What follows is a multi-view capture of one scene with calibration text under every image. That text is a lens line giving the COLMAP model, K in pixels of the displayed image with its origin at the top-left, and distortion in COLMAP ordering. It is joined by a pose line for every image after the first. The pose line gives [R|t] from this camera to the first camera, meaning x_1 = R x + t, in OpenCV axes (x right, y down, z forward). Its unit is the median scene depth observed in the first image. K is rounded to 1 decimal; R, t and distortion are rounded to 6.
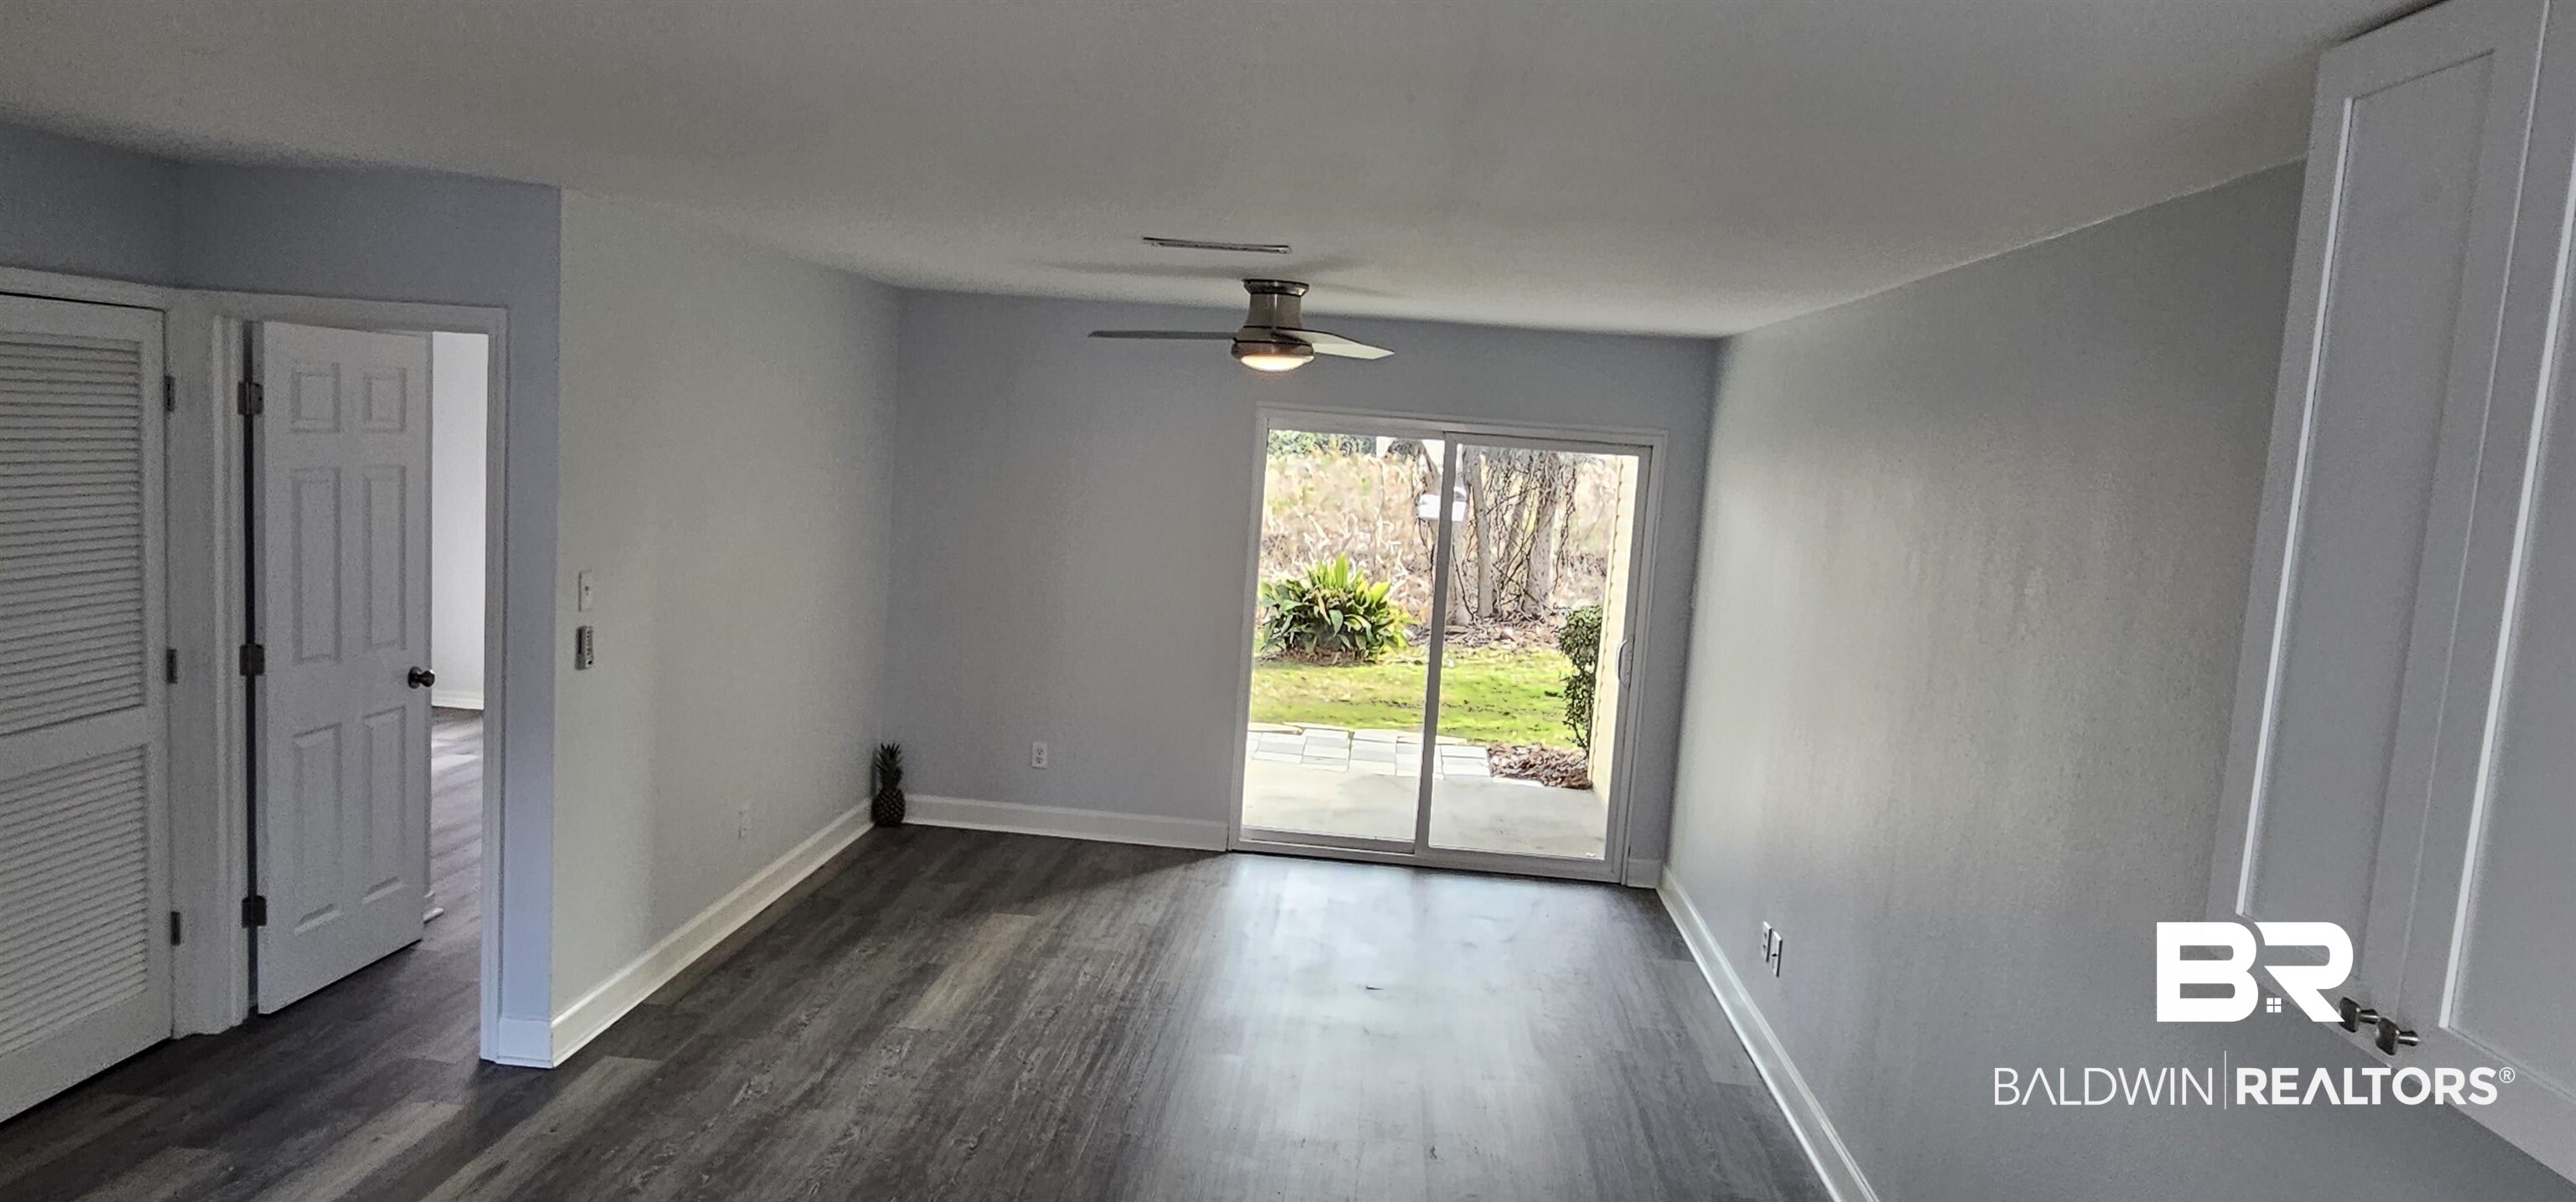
lens RADIAL K [[1637.8, 0, 1280.9], [0, 1637.8, 602.0], [0, 0, 1]] dist [-0.028199, 0.000544]
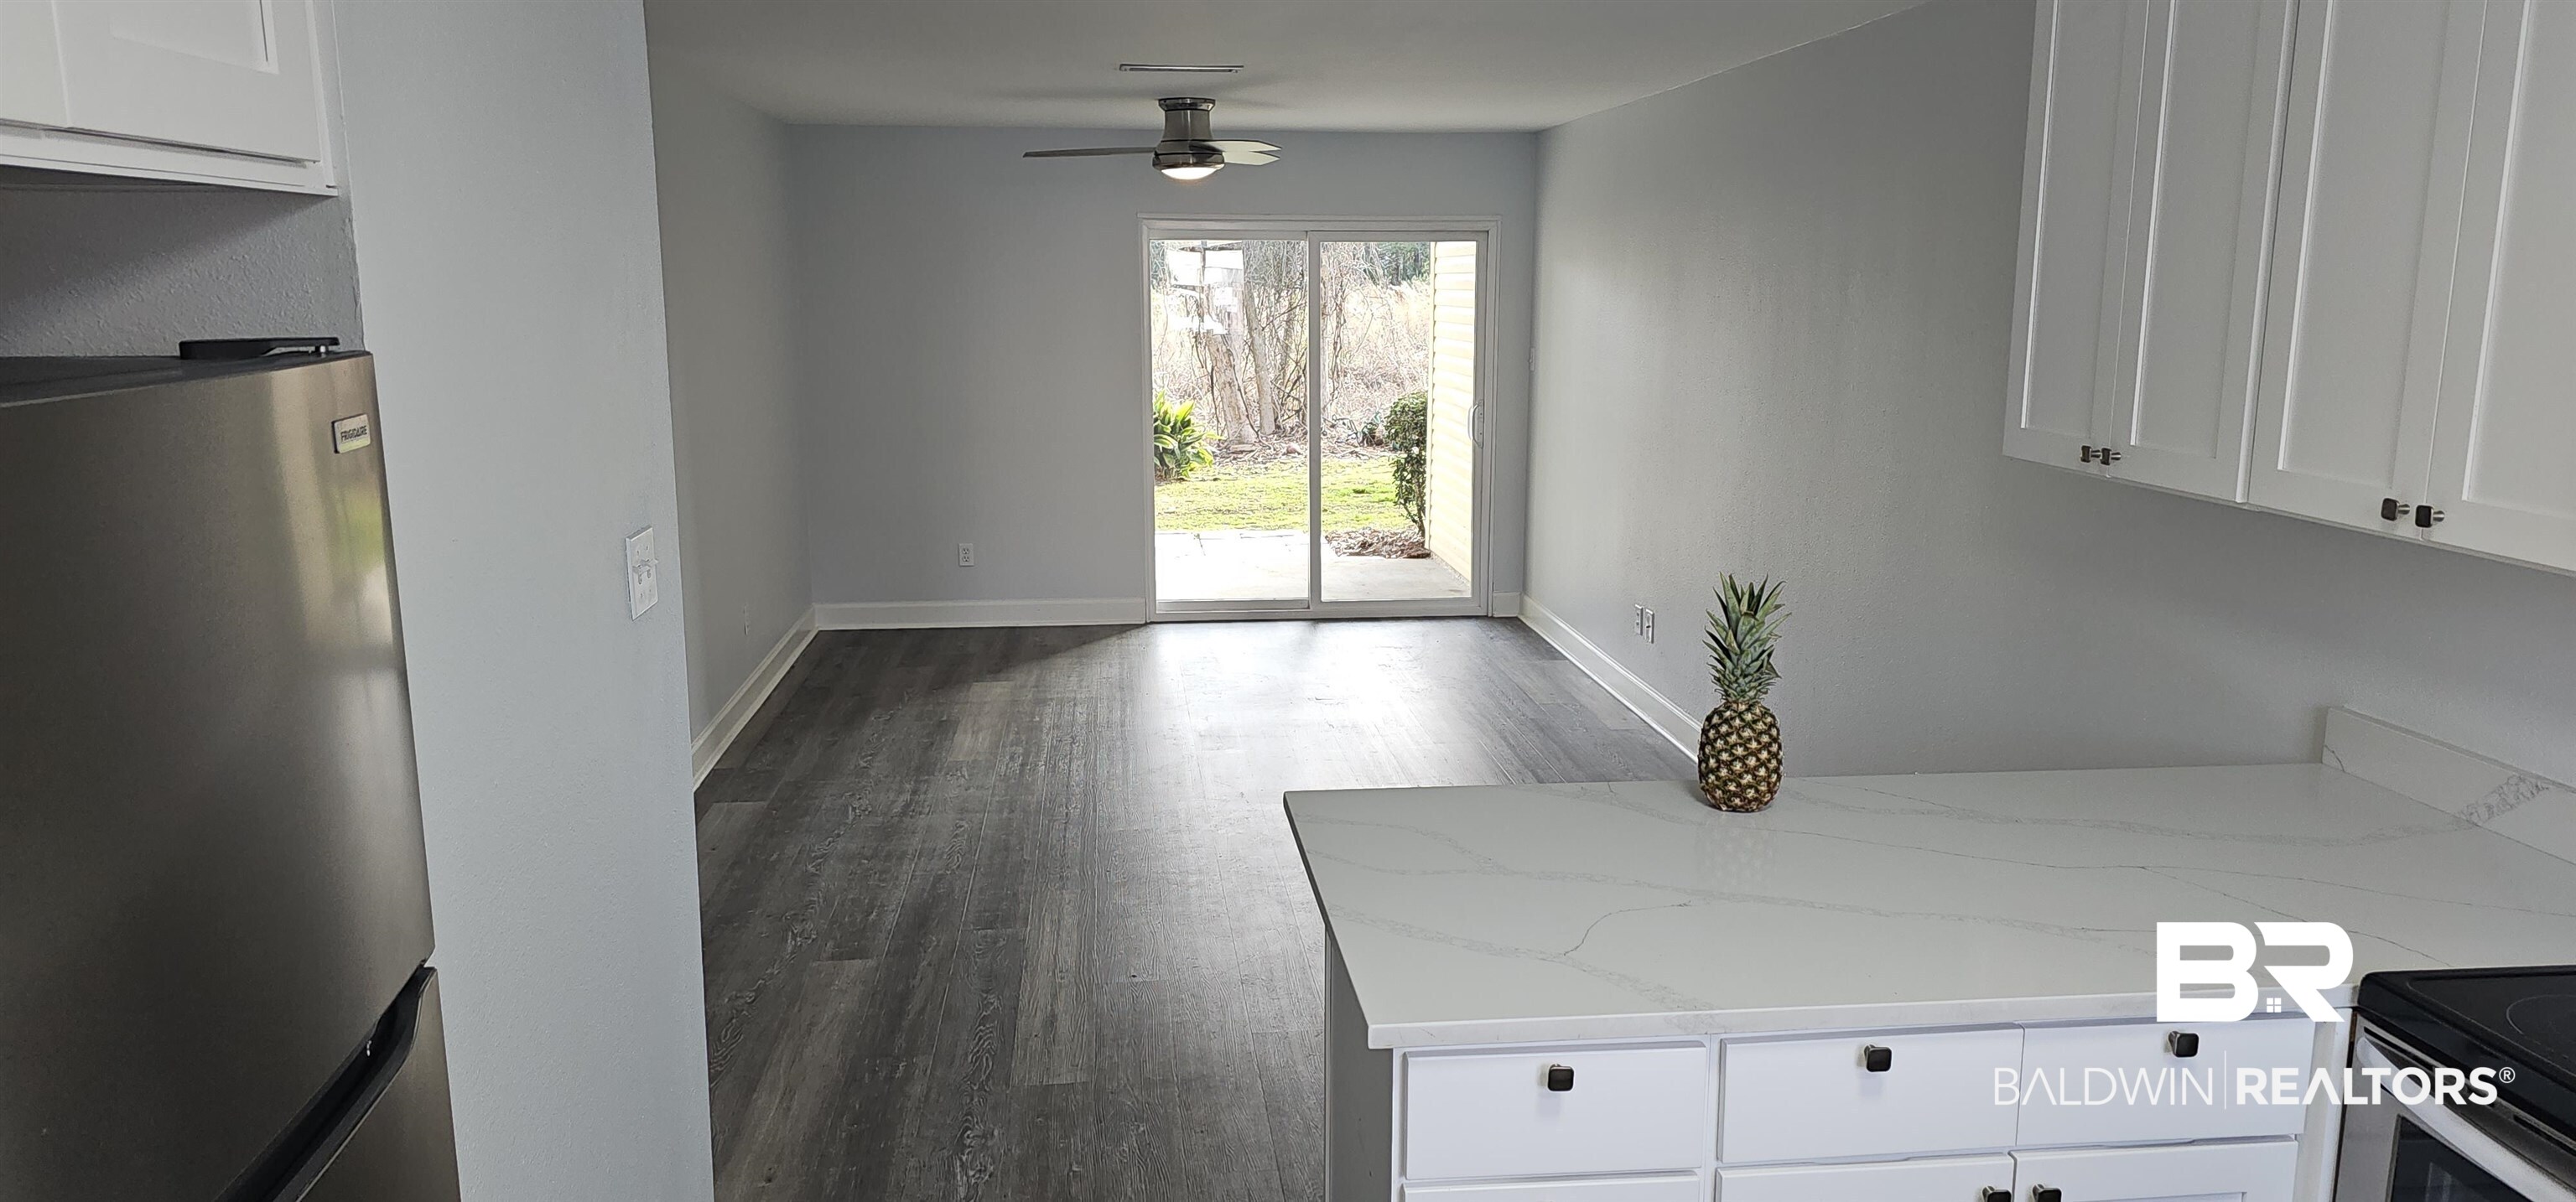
lens RADIAL K [[1735.2, 0, 1292.0], [0, 1735.2, 582.6], [0, 0, 1]] dist [0.198995, -0.530405]
pose [[0.981130, -0.098531, 0.166361, -0.134249], [0.085872, 0.992954, 0.081659, 0.036538], [-0.173235, -0.065832, 0.982678, -0.193663]]
